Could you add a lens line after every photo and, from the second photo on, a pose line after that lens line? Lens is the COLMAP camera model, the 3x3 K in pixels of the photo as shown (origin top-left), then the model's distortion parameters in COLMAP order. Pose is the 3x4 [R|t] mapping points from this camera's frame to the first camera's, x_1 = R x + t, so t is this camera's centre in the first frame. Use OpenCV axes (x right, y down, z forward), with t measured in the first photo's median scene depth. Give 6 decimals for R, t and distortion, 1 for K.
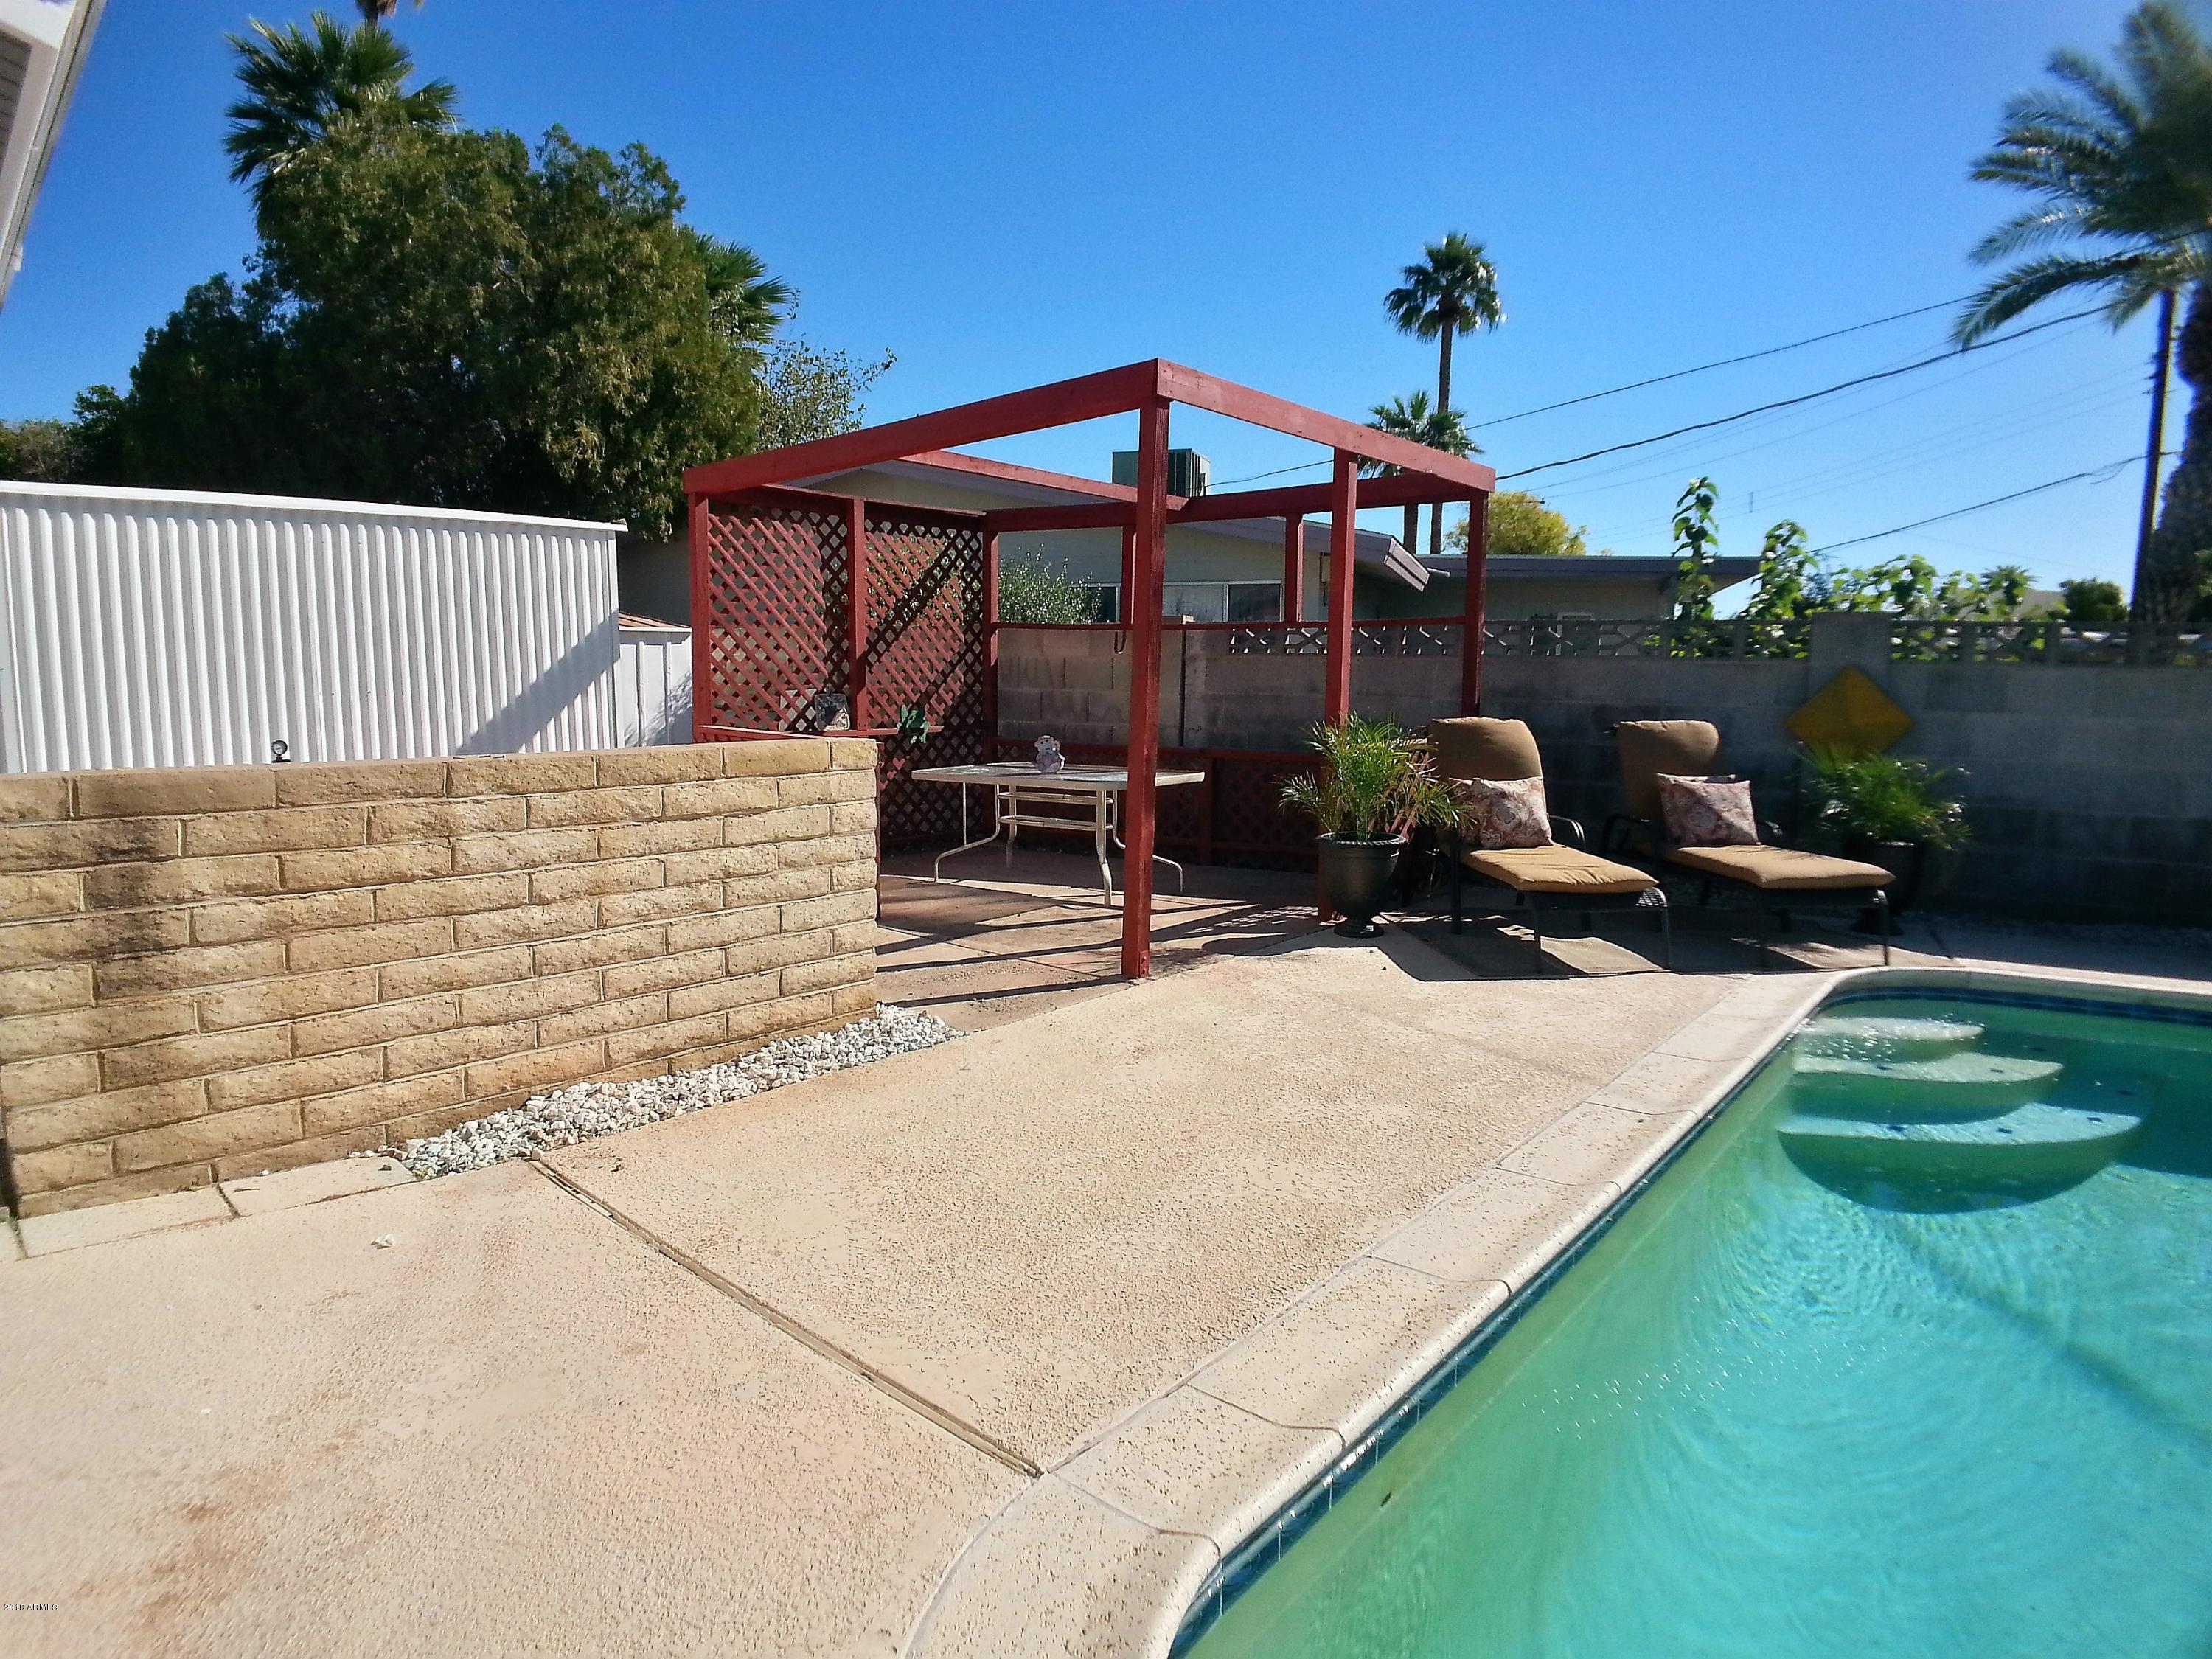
lens RADIAL K [[1194.0, 0, 1062.0], [0, 1194.0, 824.4], [0, 0, 1]] dist [-0.040720, -0.012438]
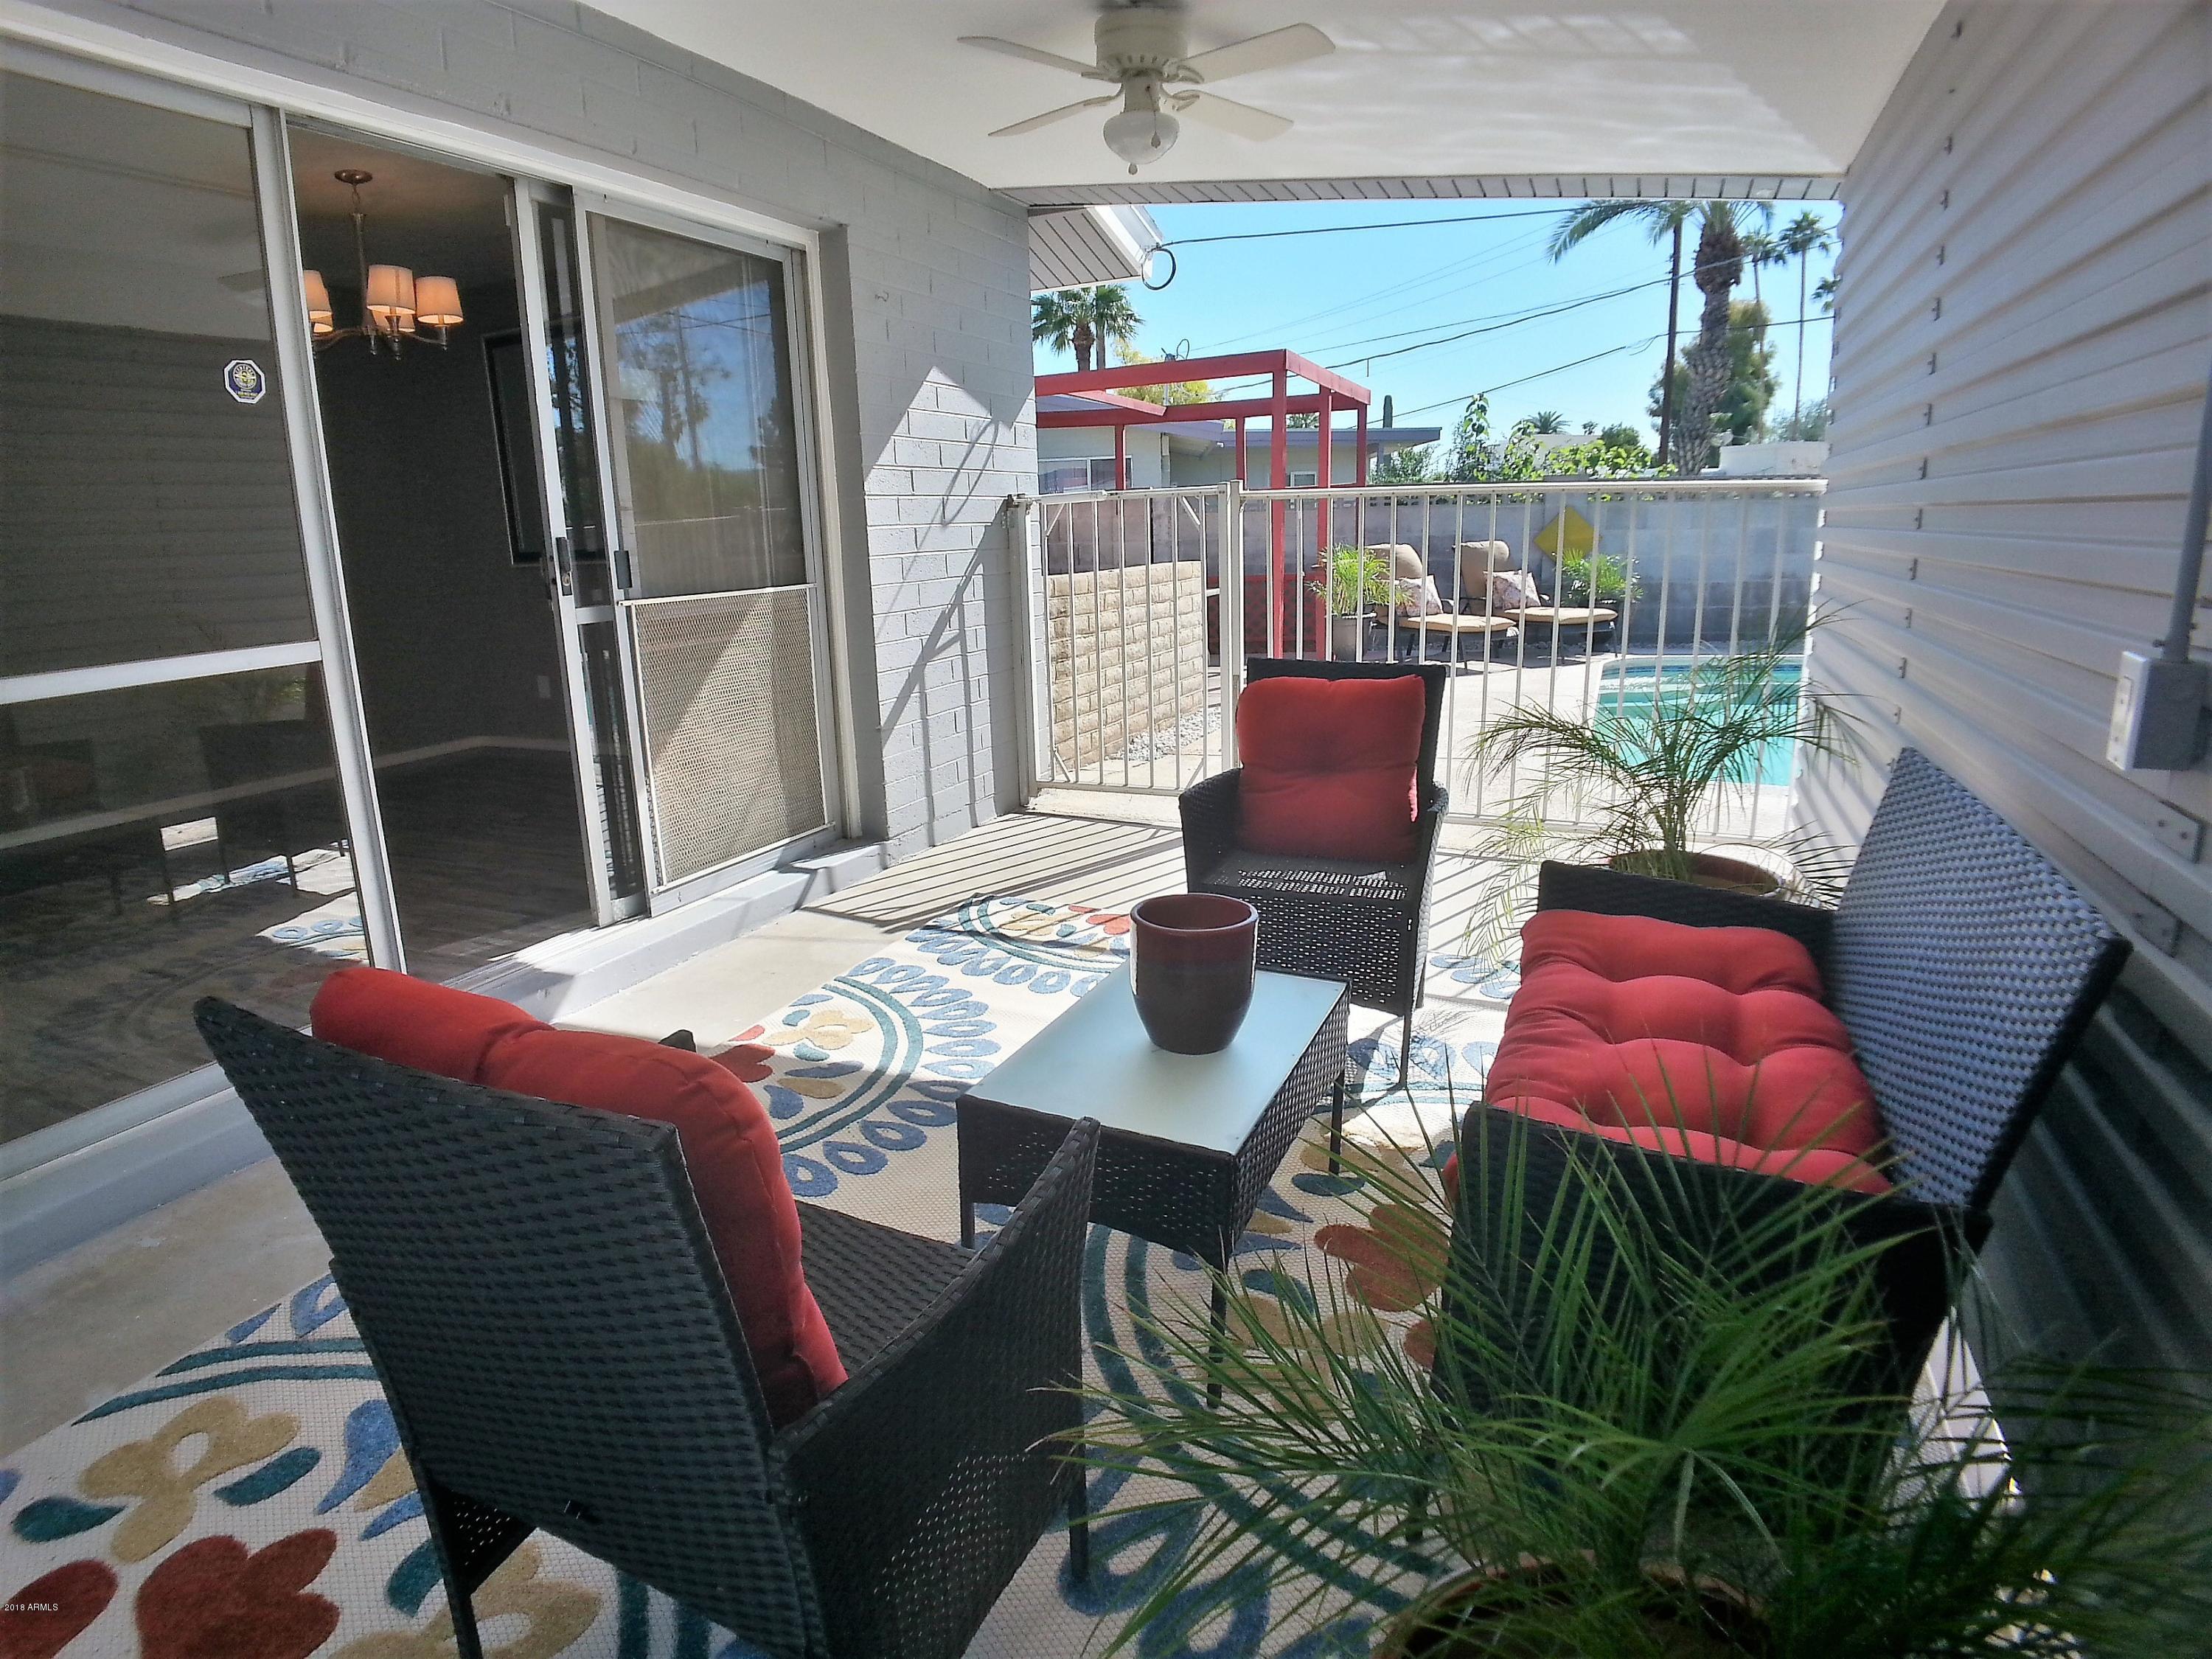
lens RADIAL K [[1194.0, 0, 1062.0], [0, 1194.0, 824.4], [0, 0, 1]] dist [-0.040720, -0.012438]
pose [[0.950174, -0.112339, 0.290773, -0.270500], [0.078746, 0.989053, 0.124793, 0.024439], [-0.301609, -0.095678, 0.948619, -0.217174]]
